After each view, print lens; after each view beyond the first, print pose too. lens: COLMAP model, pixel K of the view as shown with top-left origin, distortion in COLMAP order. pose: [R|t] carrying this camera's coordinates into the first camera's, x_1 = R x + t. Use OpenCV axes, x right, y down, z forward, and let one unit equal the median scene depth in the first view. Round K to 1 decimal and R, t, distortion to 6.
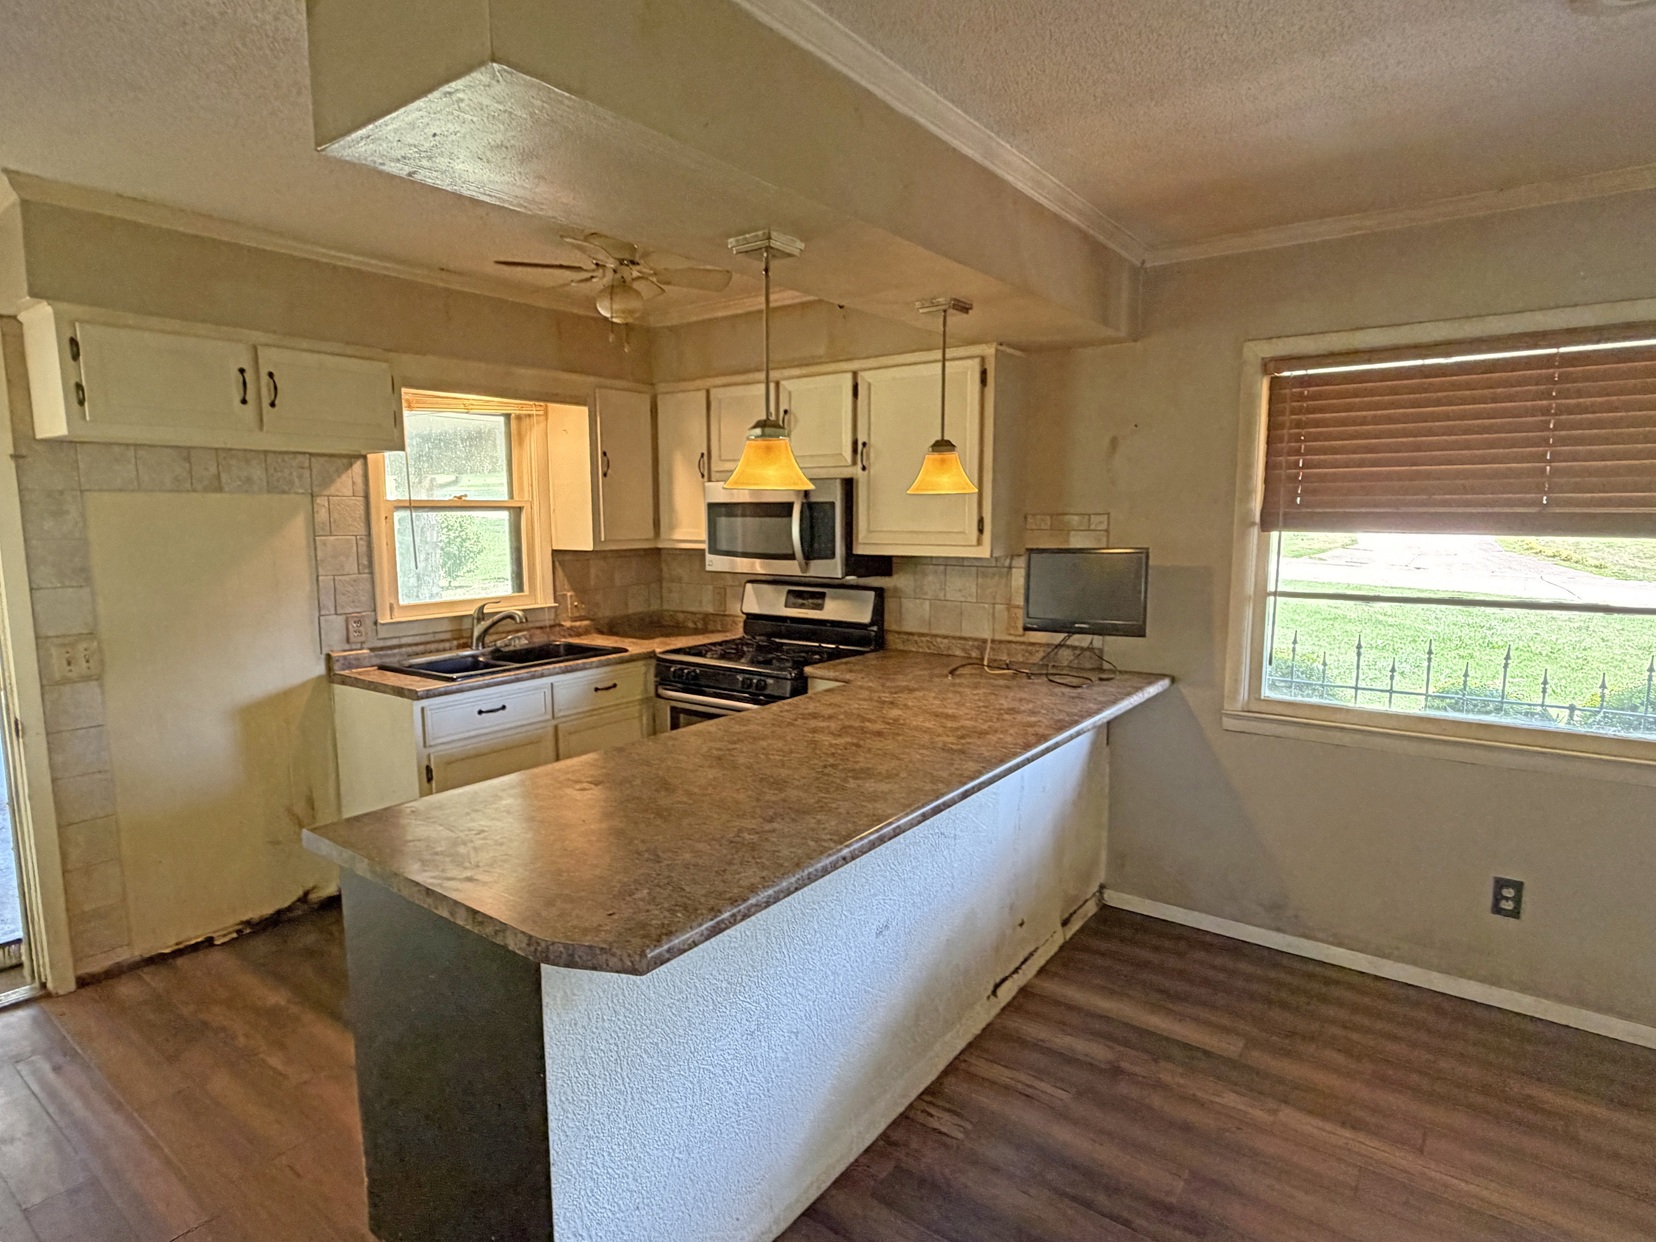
lens RADIAL K [[884.6, 0, 828.0], [0, 884.6, 621.0], [0, 0, 1]] dist [0.001012, -0.001913]
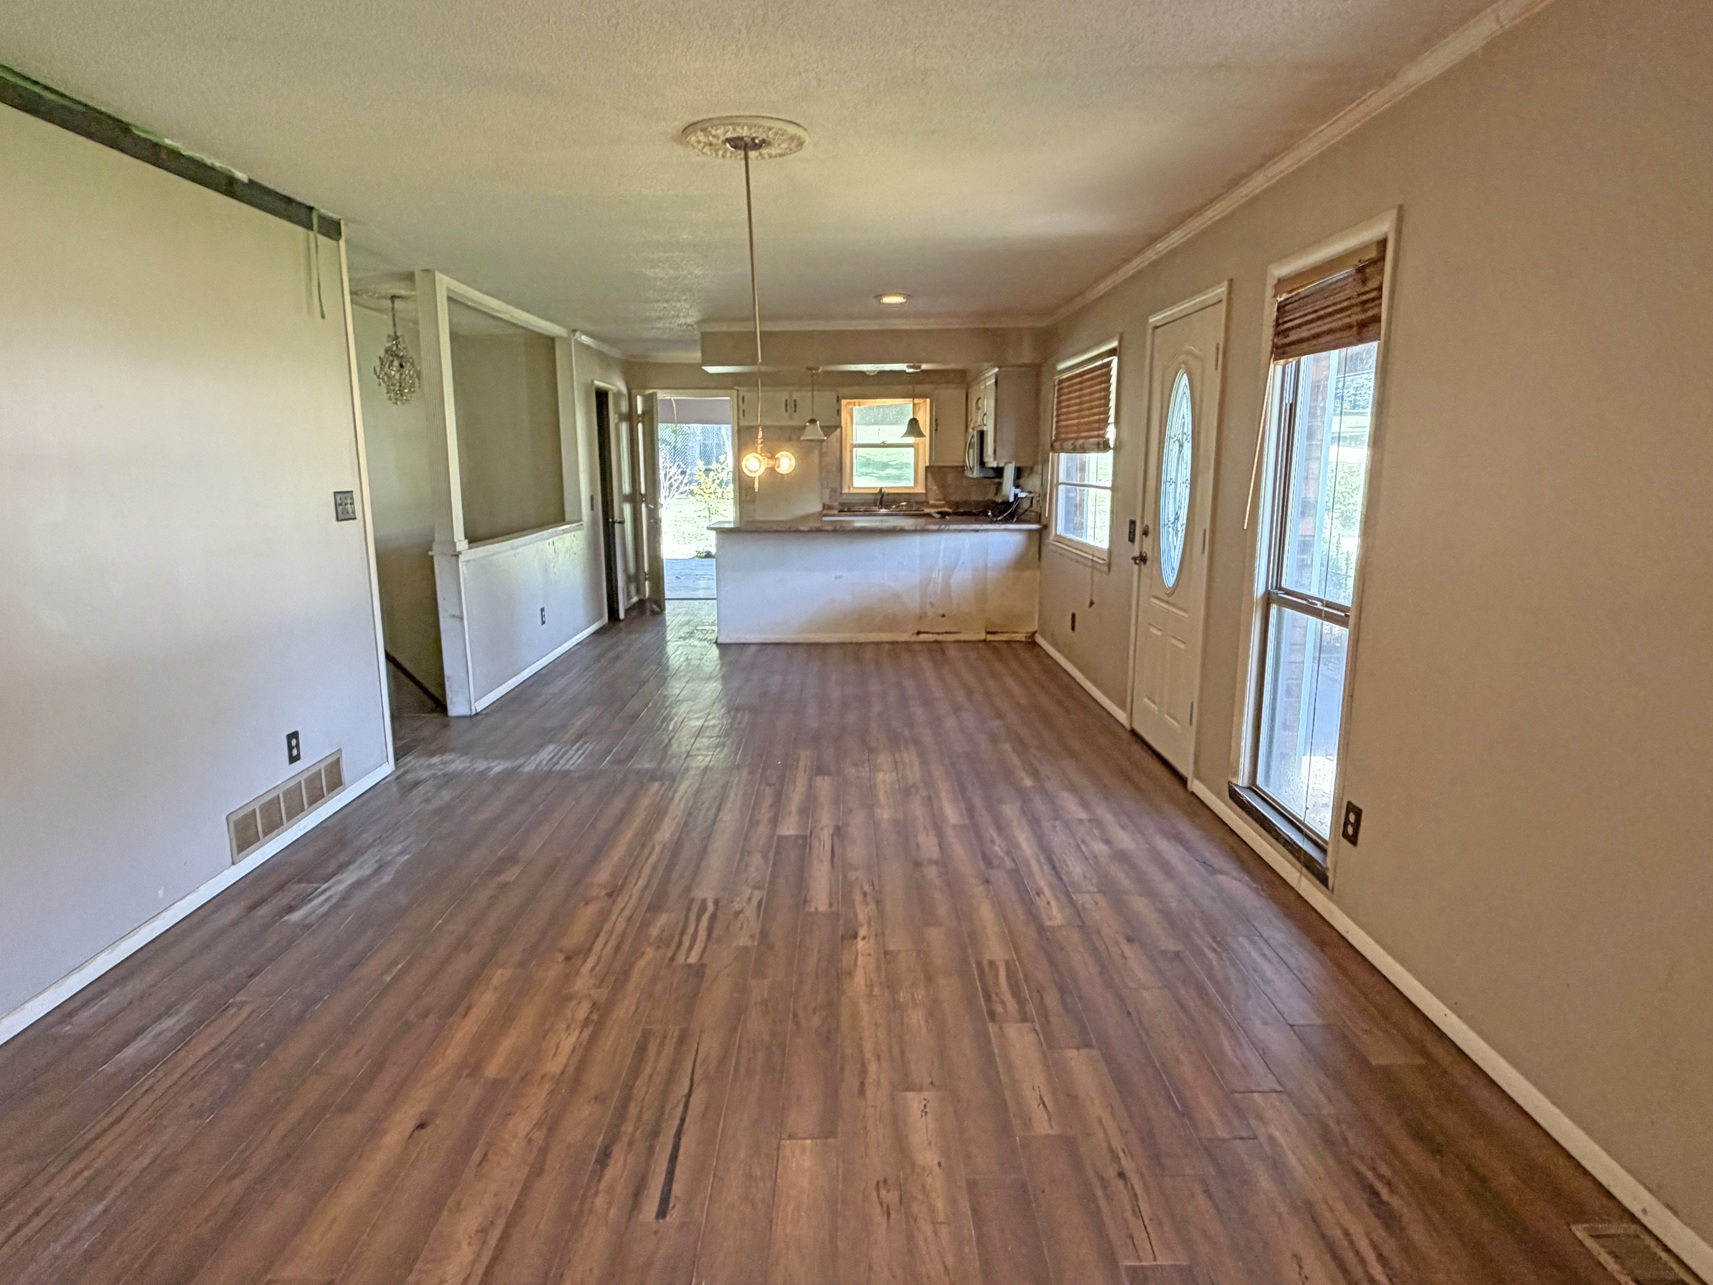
lens RADIAL K [[1004.5, 0, 856.5], [0, 1004.5, 642.5], [0, 0, 1]] dist [-0.000018, 0.000001]
pose [[0.601570, 0.143525, -0.785821, 1.982944], [-0.095629, 0.989591, 0.107536, 0.123089], [0.793075, 0.010457, 0.609034, -0.767933]]
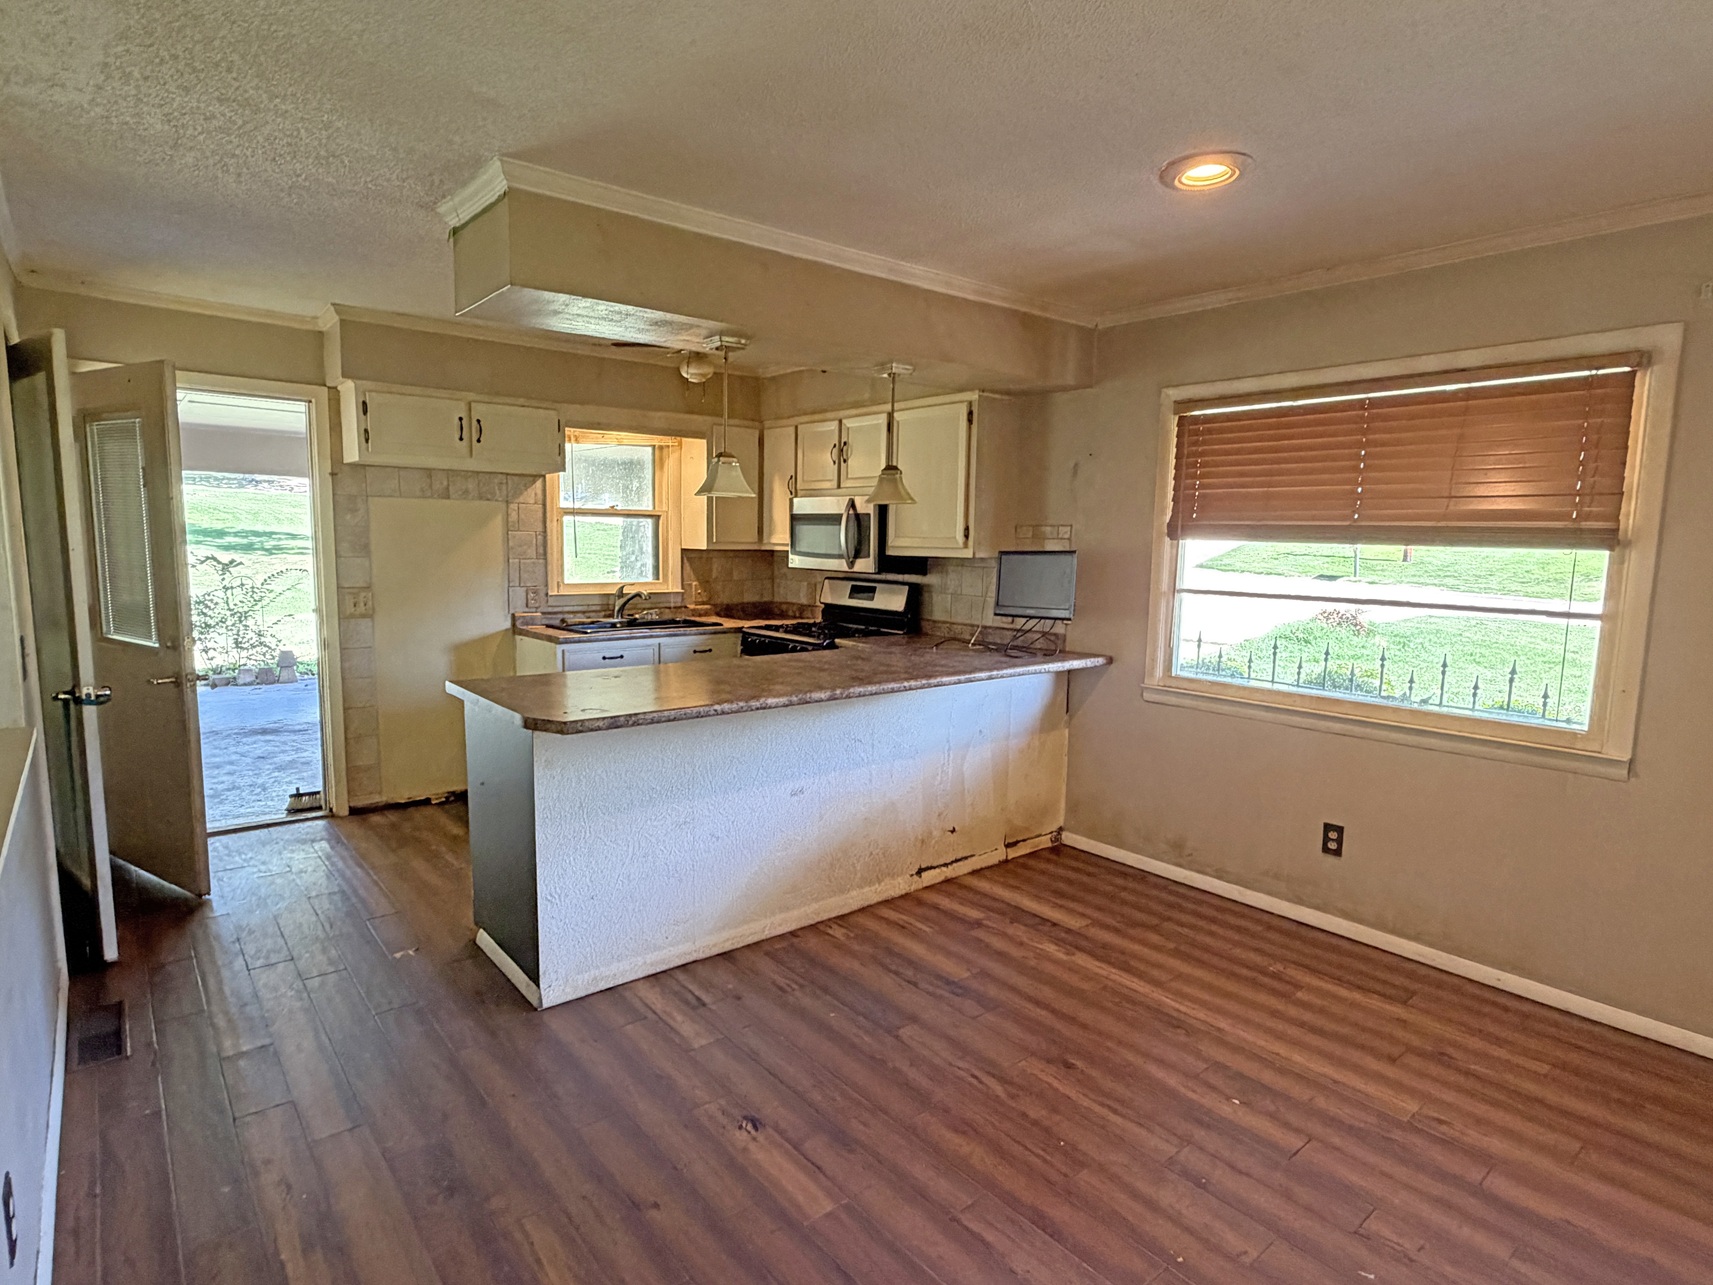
lens RADIAL K [[914.6, 0, 865.0], [0, 914.6, 646.3], [0, 0, 1]] dist [-0.002996, -0.000273]
pose [[0.971934, 0.048668, -0.230166, 0.344221], [-0.050240, 0.998737, -0.000974, 0.065443], [0.229828, 0.012511, 0.973151, -0.319496]]
